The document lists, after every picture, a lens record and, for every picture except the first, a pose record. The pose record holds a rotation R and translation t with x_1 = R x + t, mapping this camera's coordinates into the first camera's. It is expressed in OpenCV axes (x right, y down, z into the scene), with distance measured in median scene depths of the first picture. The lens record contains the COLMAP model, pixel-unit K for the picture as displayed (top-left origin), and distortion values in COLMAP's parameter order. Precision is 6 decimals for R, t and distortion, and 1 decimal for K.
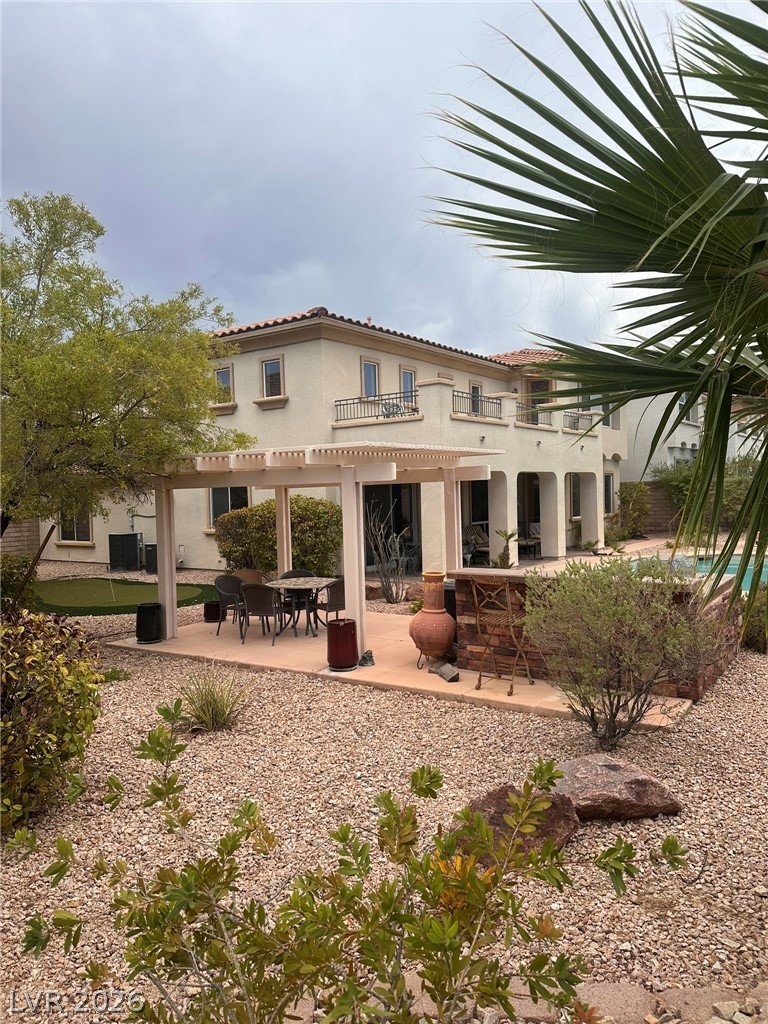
lens RADIAL K [[713.5, 0, 384.0], [0, 713.5, 512.0], [0, 0, 1]] dist [0.072077, -0.089494]
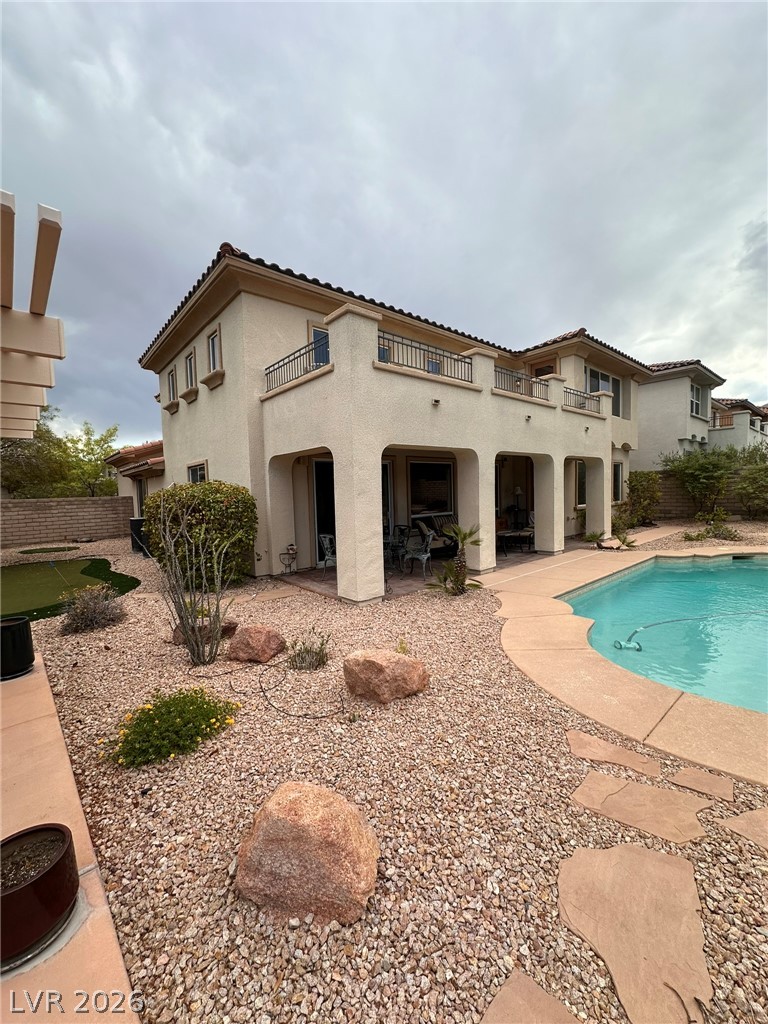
lens RADIAL K [[410.2, 0, 384.0], [0, 410.2, 512.0], [0, 0, 1]] dist [-0.002527, -0.000086]
pose [[0.977563, 0.010505, -0.210381, 0.125354], [-0.003089, 0.999363, 0.035548, -0.002807], [0.210621, -0.034100, 0.976973, 0.403836]]
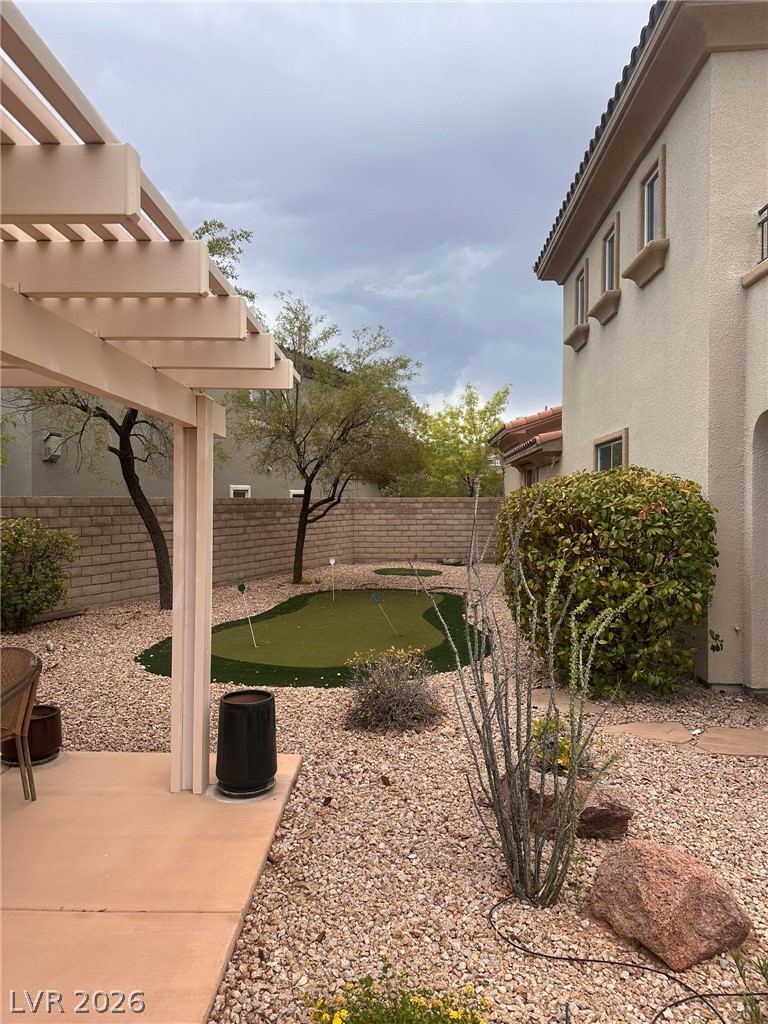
lens RADIAL K [[713.5, 0, 384.0], [0, 713.5, 512.0], [0, 0, 1]] dist [0.072077, -0.089494]
pose [[0.555215, 0.041402, -0.830676, 0.101521], [-0.036401, 0.999013, 0.025462, -0.002410], [0.830910, 0.016100, 0.556174, 0.466043]]
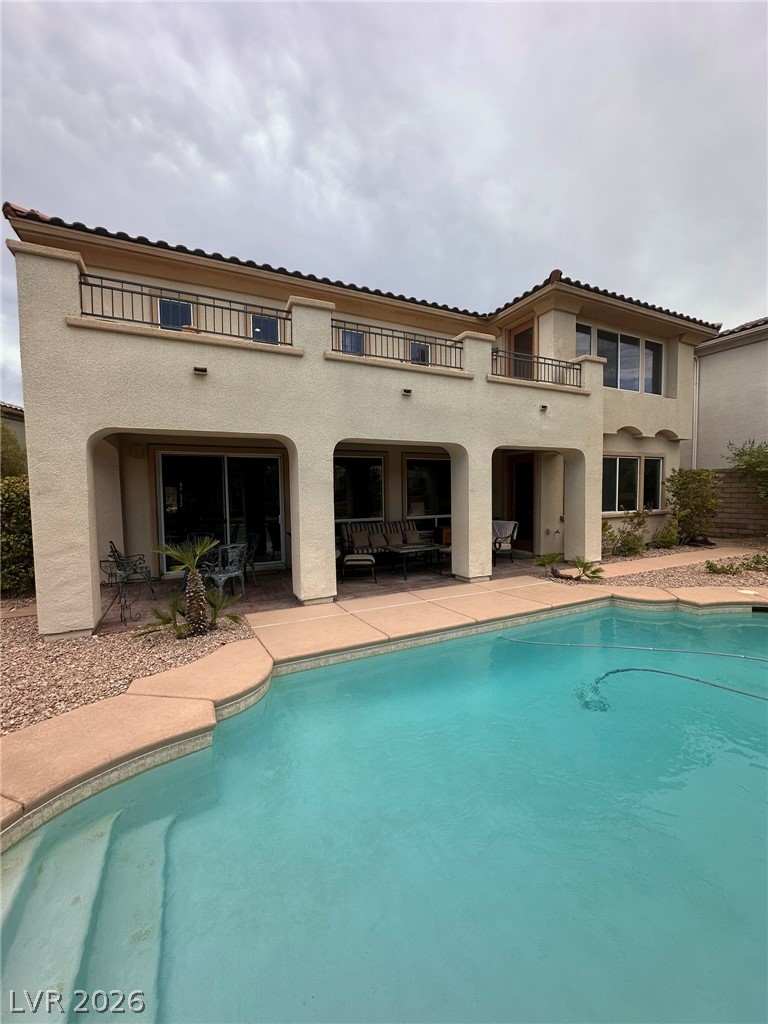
lens RADIAL K [[410.2, 0, 384.0], [0, 410.2, 512.0], [0, 0, 1]] dist [-0.002527, -0.000086]
pose [[0.891856, 0.038205, -0.450703, 0.292488], [-0.022450, 0.998937, 0.040253, -0.007630], [0.451762, -0.025782, 0.891766, 0.555744]]
